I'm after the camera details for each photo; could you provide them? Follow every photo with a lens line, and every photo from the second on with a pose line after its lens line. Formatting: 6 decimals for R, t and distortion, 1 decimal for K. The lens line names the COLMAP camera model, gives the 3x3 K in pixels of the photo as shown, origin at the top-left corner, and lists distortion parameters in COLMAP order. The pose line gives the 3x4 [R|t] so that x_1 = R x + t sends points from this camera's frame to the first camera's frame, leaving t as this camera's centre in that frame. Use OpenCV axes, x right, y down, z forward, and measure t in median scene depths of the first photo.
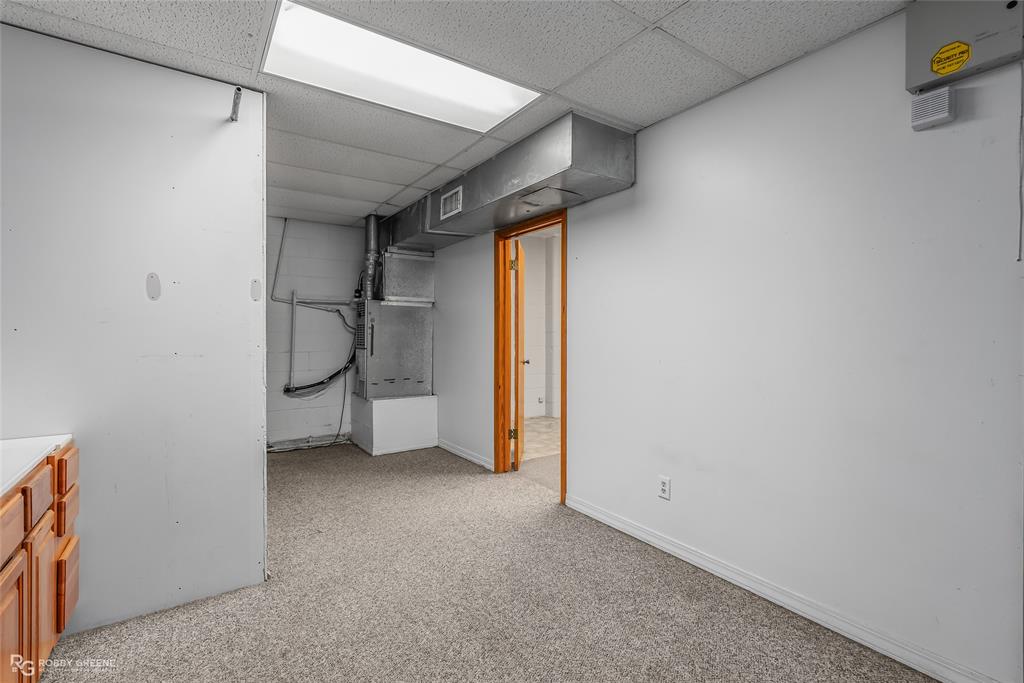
lens RADIAL K [[465.5, 0, 510.9], [0, 465.5, 333.7], [0, 0, 1]] dist [-0.007191, 0.000362]
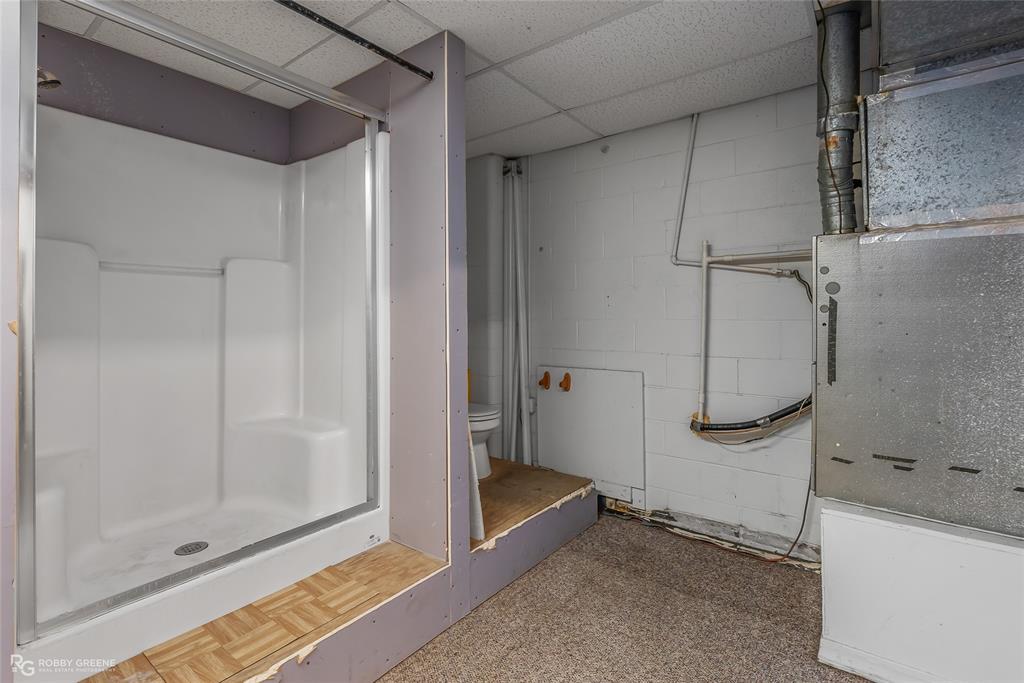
lens RADIAL K [[476.9, 0, 512.1], [0, 476.9, 309.9], [0, 0, 1]] dist [-0.002901, -0.000011]
pose [[0.303582, -0.015433, -0.952680, -0.009452], [-0.002699, 0.999851, -0.017057, -0.004543], [0.952801, 0.007749, 0.303495, 0.626377]]
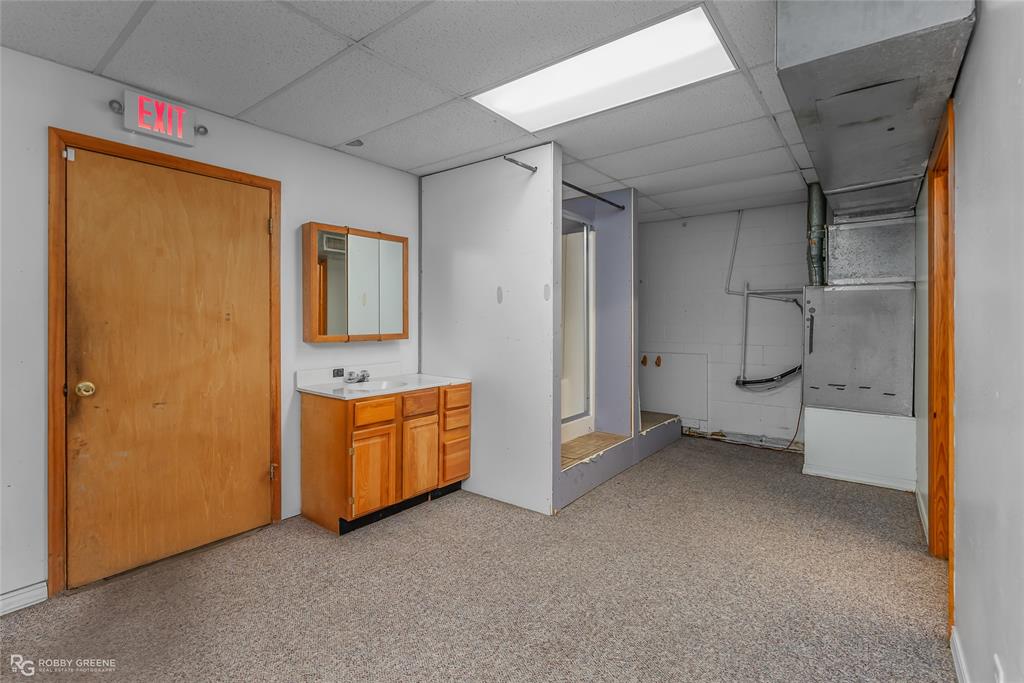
lens RADIAL K [[470.3, 0, 515.1], [0, 470.3, 324.0], [0, 0, 1]] dist [-0.001267, 0.000353]
pose [[0.305304, 0.003951, -0.952247, 0.331748], [-0.008148, 0.999966, 0.001536, -0.002112], [0.952220, 0.007290, 0.305325, 0.238693]]
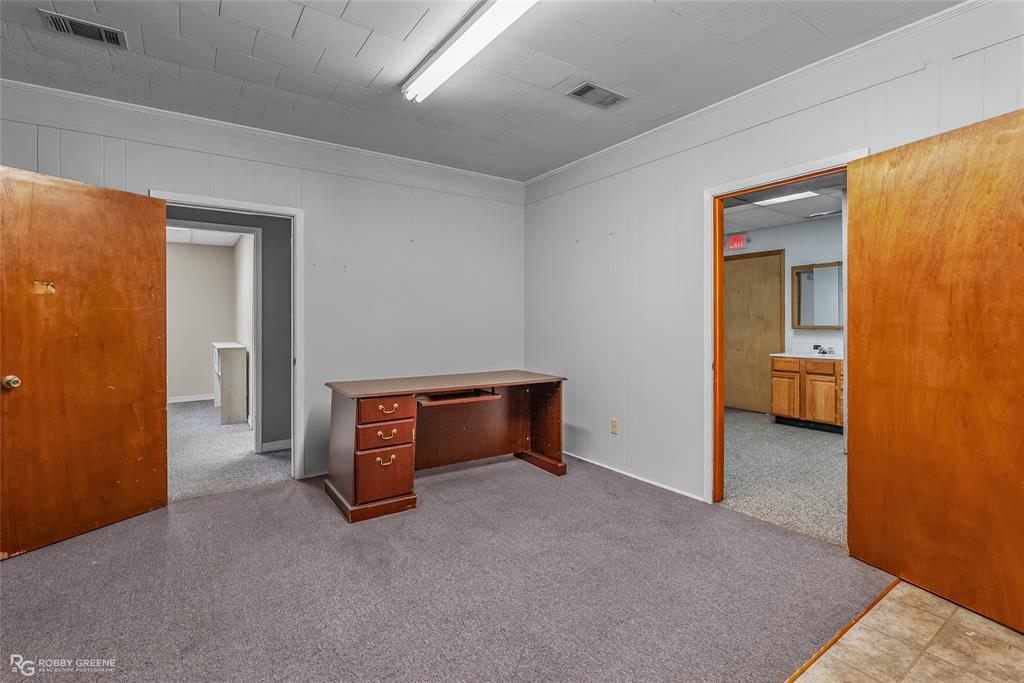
lens RADIAL K [[470.3, 0, 515.1], [0, 470.3, 324.0], [0, 0, 1]] dist [-0.001267, 0.000353]
pose [[-0.999942, 0.000633, -0.010751, 0.377712], [0.000497, 0.999920, 0.012636, -0.002011], [0.010758, 0.012630, -0.999862, 1.356032]]
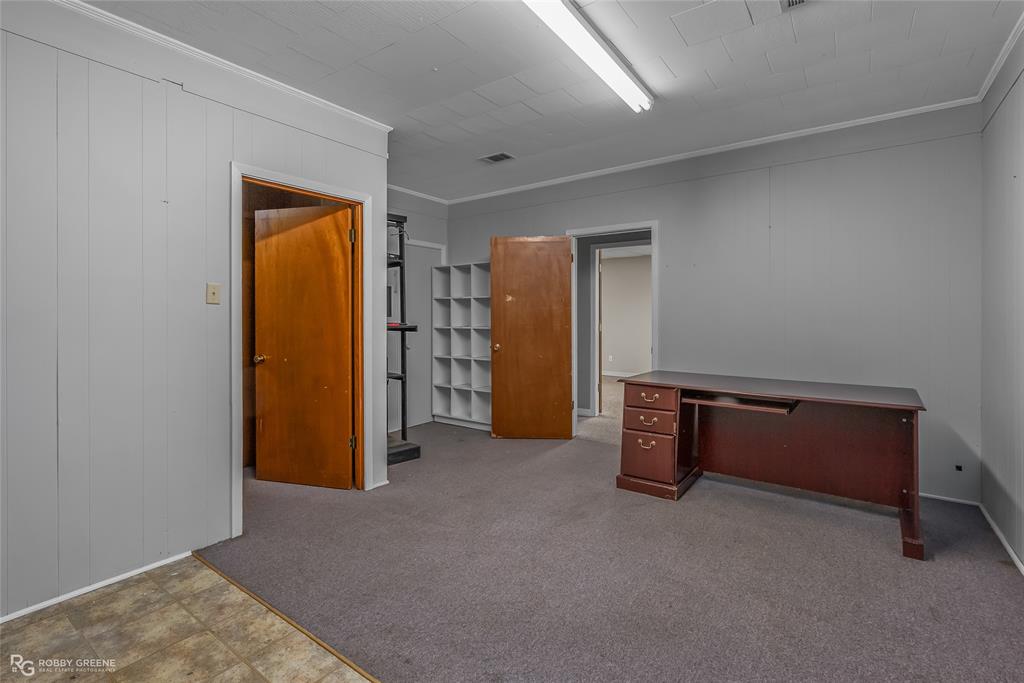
lens RADIAL K [[470.3, 0, 515.1], [0, 470.3, 324.0], [0, 0, 1]] dist [-0.001267, 0.000353]
pose [[-0.343081, -0.015193, 0.939183, -0.022333], [0.008504, 0.999778, 0.019279, -0.000811], [-0.939267, 0.014601, -0.342876, 1.140685]]
